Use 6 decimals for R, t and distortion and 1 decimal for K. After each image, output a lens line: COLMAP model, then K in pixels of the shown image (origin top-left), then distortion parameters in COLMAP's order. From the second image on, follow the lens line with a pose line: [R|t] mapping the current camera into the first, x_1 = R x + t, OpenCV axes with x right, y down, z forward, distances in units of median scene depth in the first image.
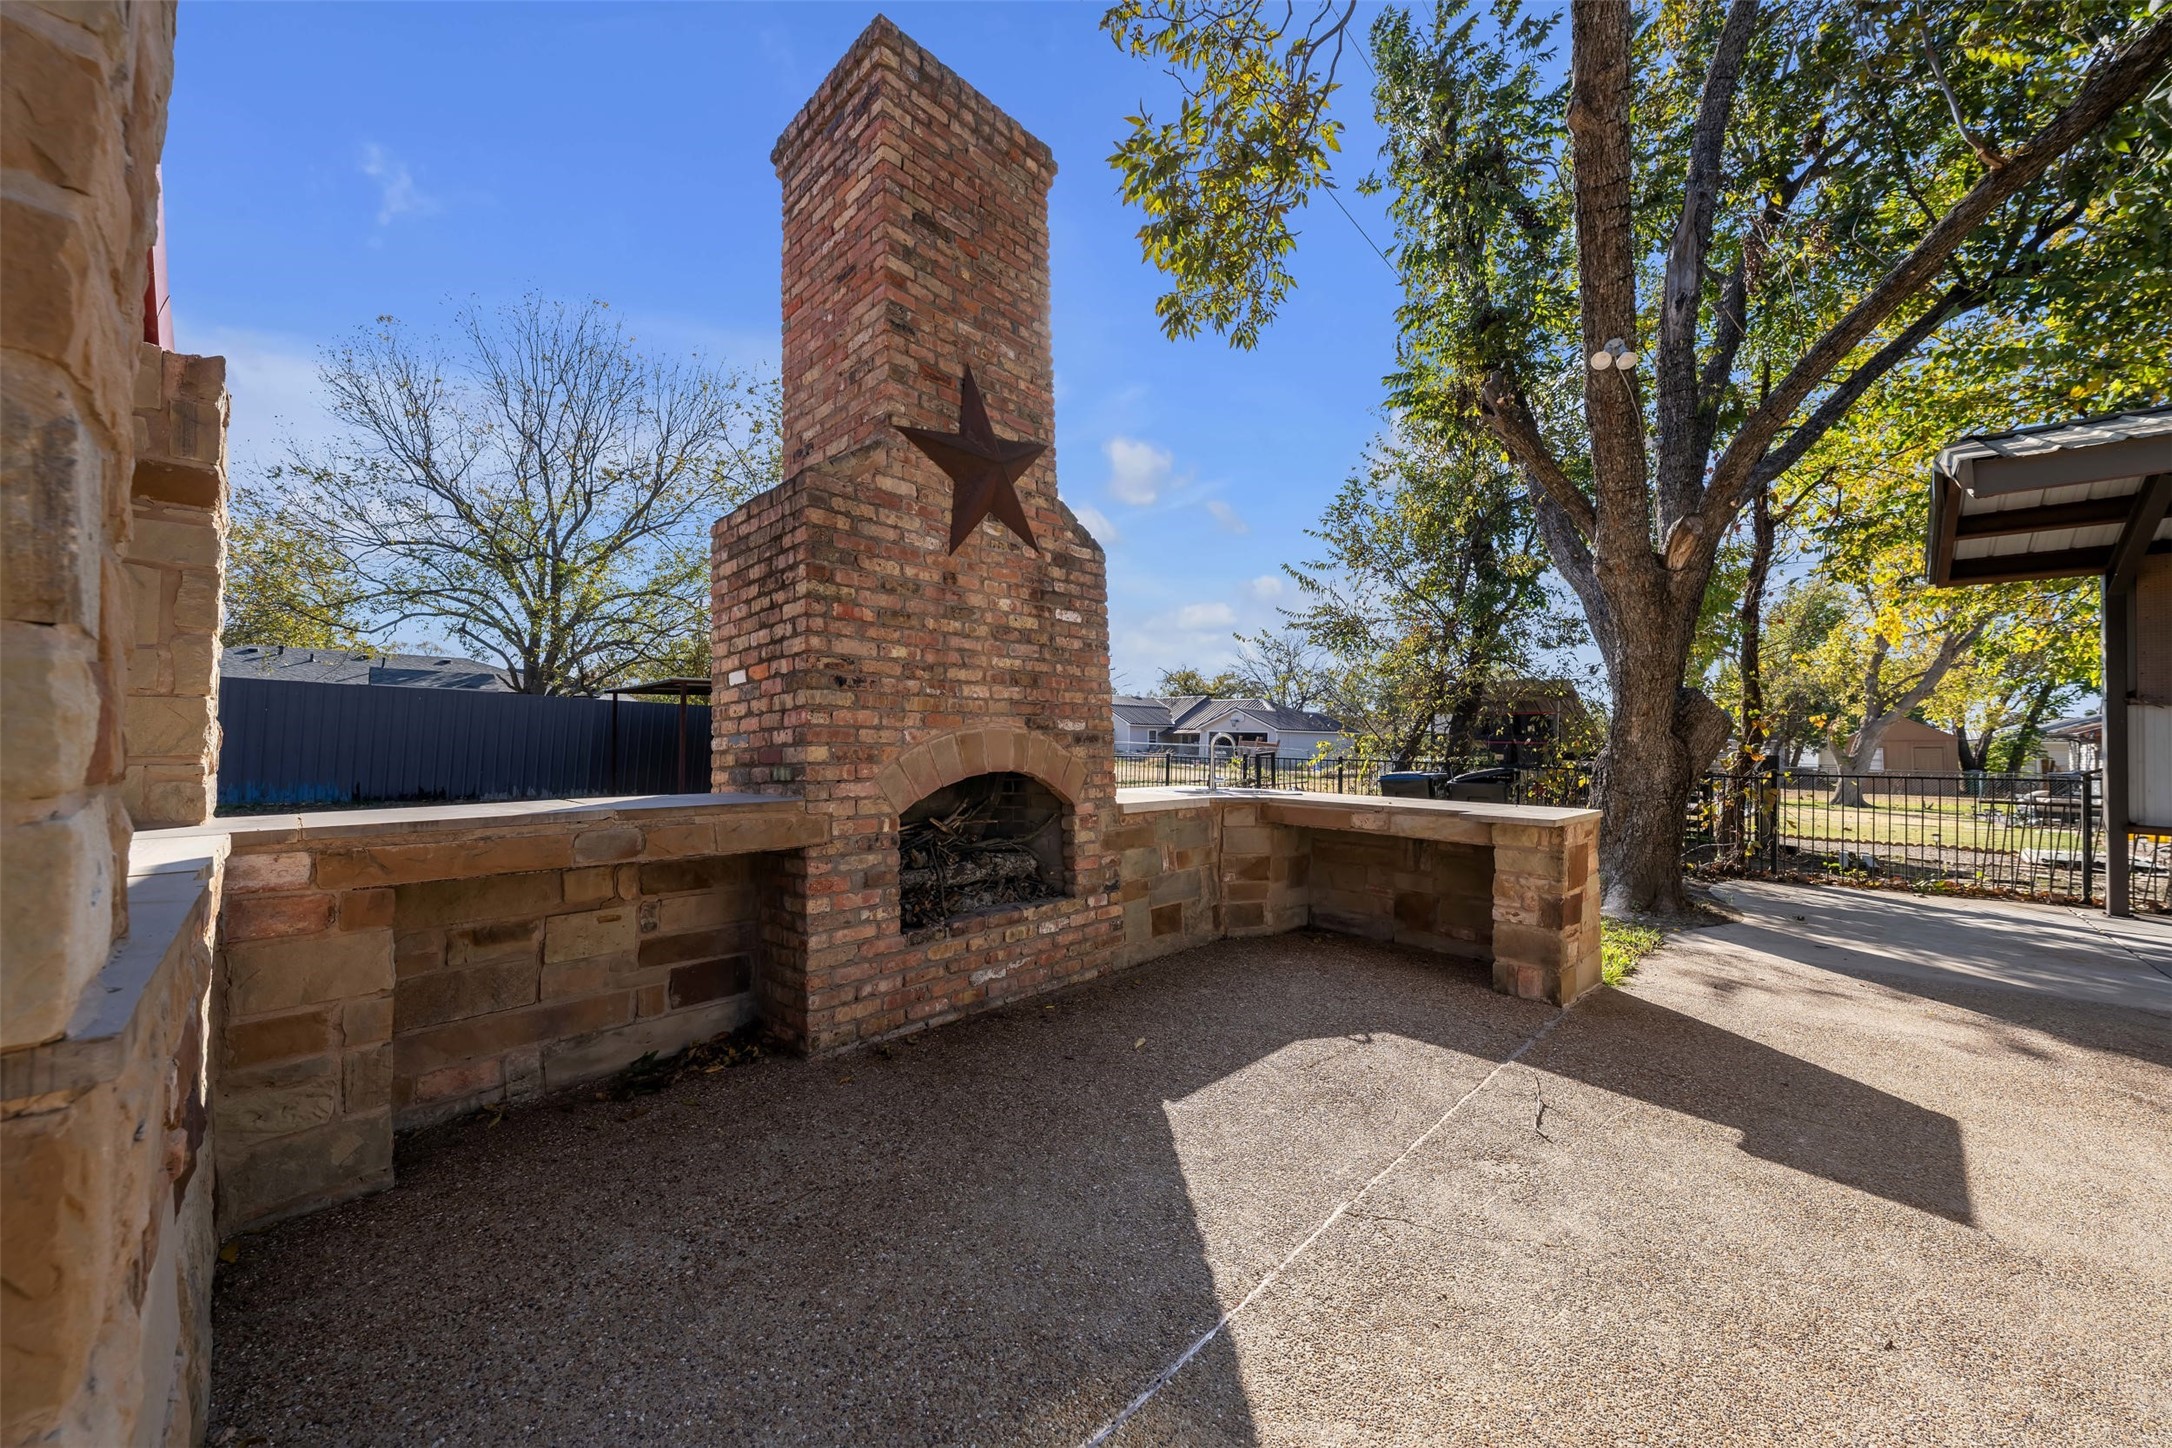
lens RADIAL K [[823.3, 0, 1096.6], [0, 823.3, 721.1], [0, 0, 1]] dist [0.001642, 0.000072]
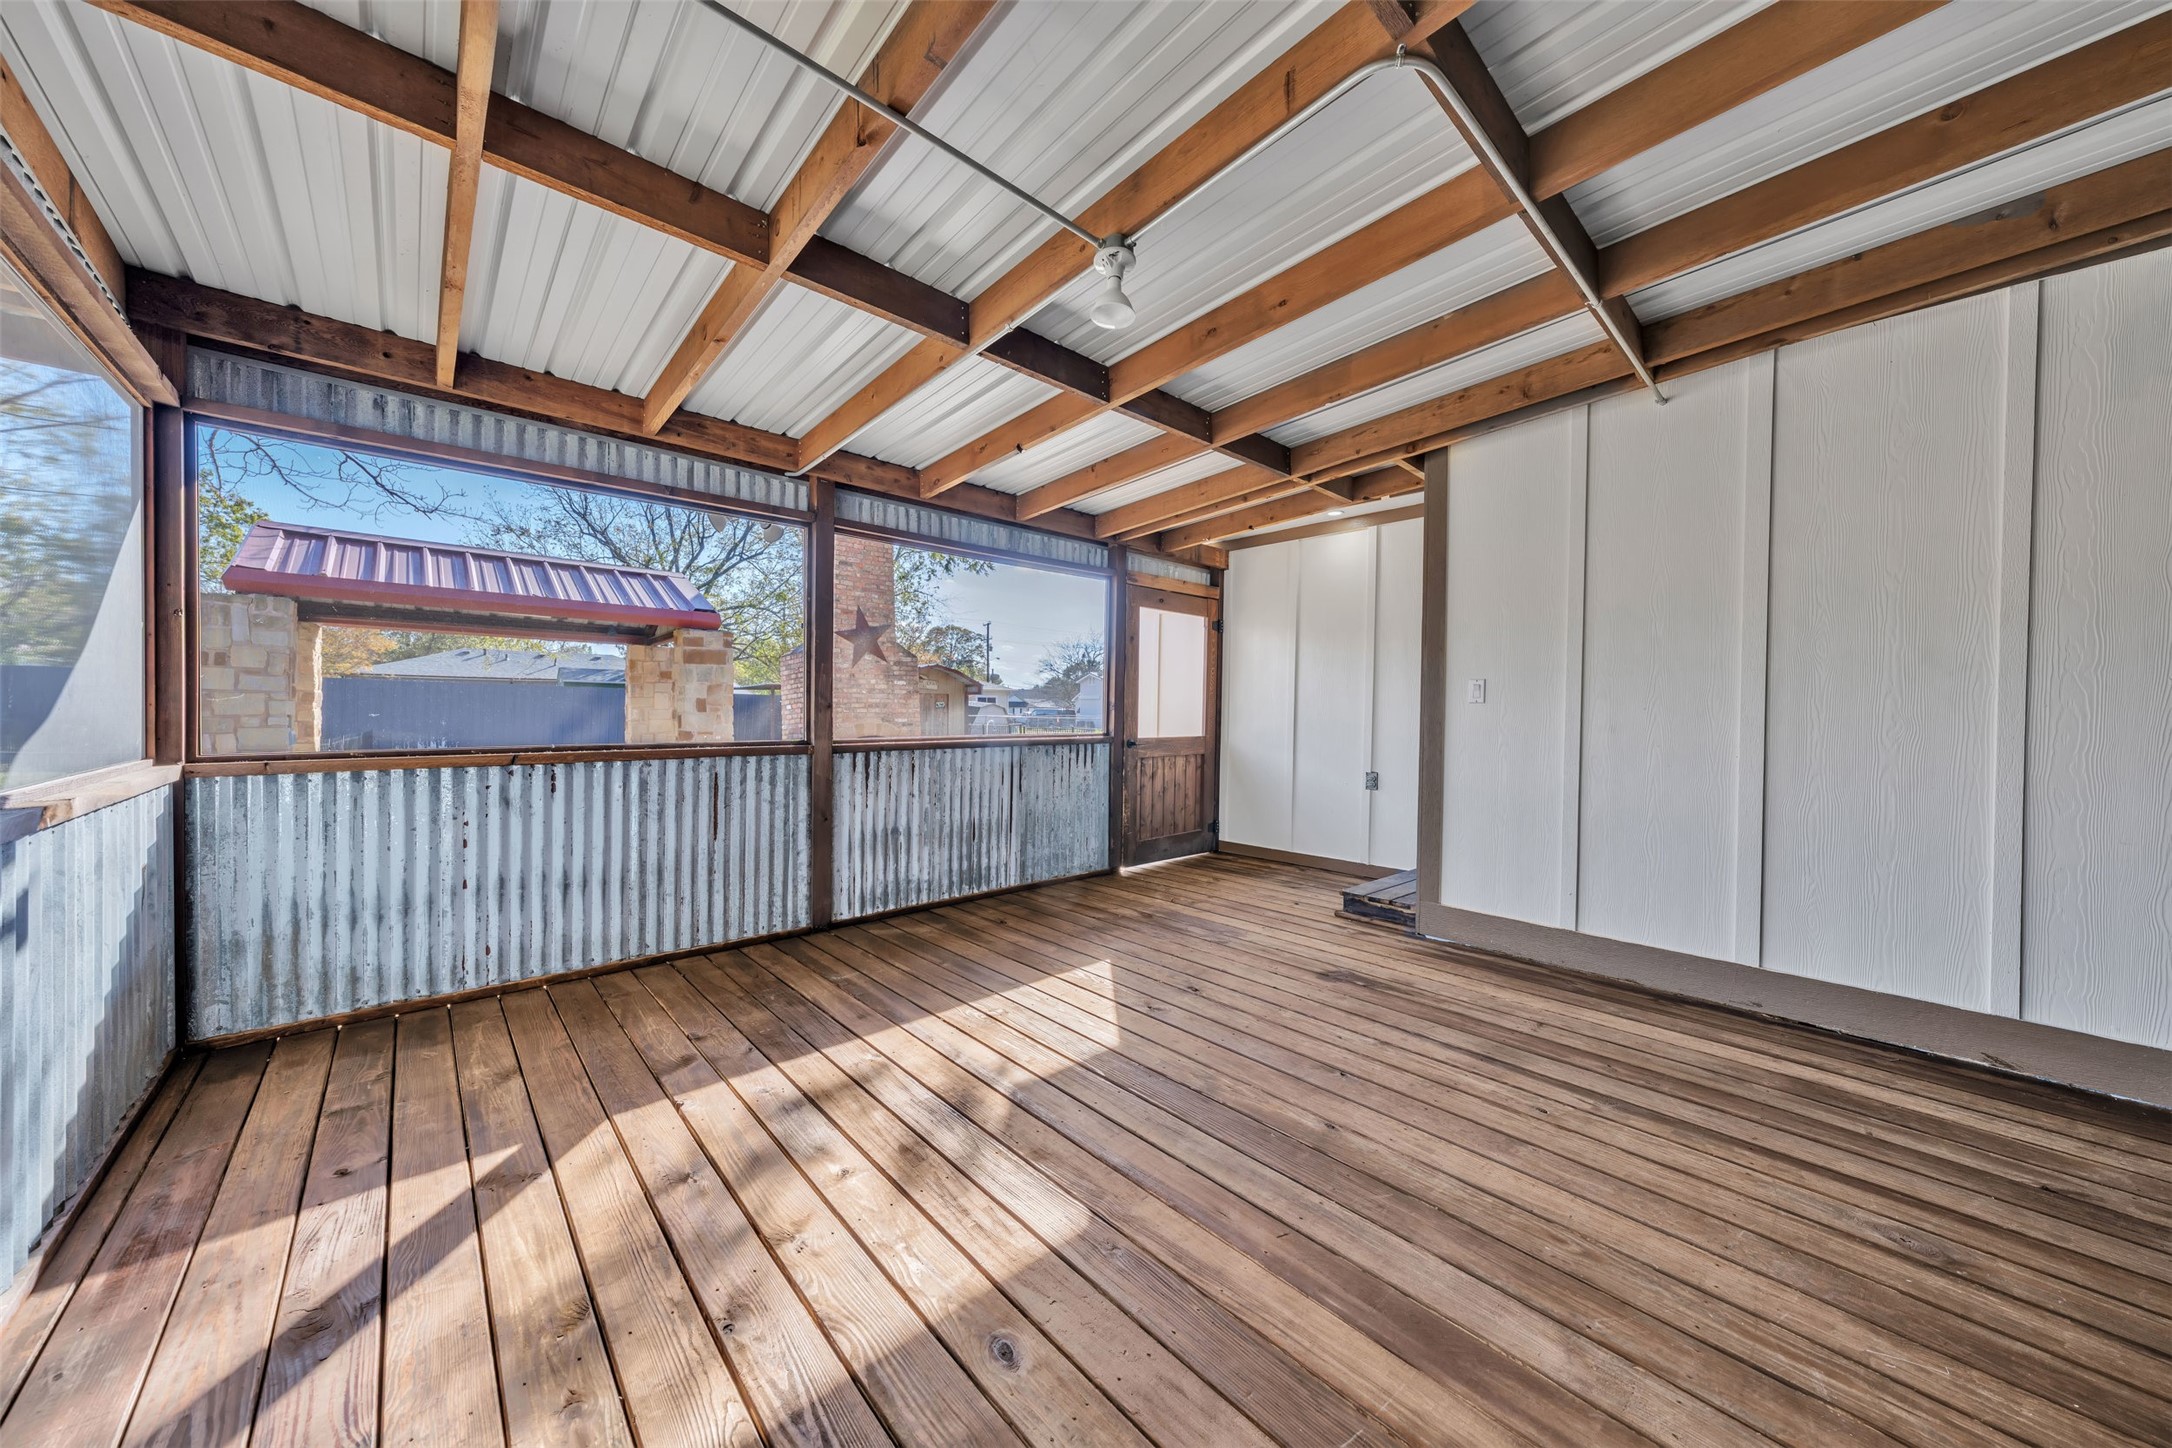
lens RADIAL K [[757.4, 0, 1082.2], [0, 757.4, 718.1], [0, 0, 1]] dist [0.000231, -0.000010]
pose [[0.997158, 0.000294, -0.075344, 0.816850], [0.001361, 0.999759, 0.021913, -0.058980], [0.075332, -0.021954, 0.996917, -1.645135]]
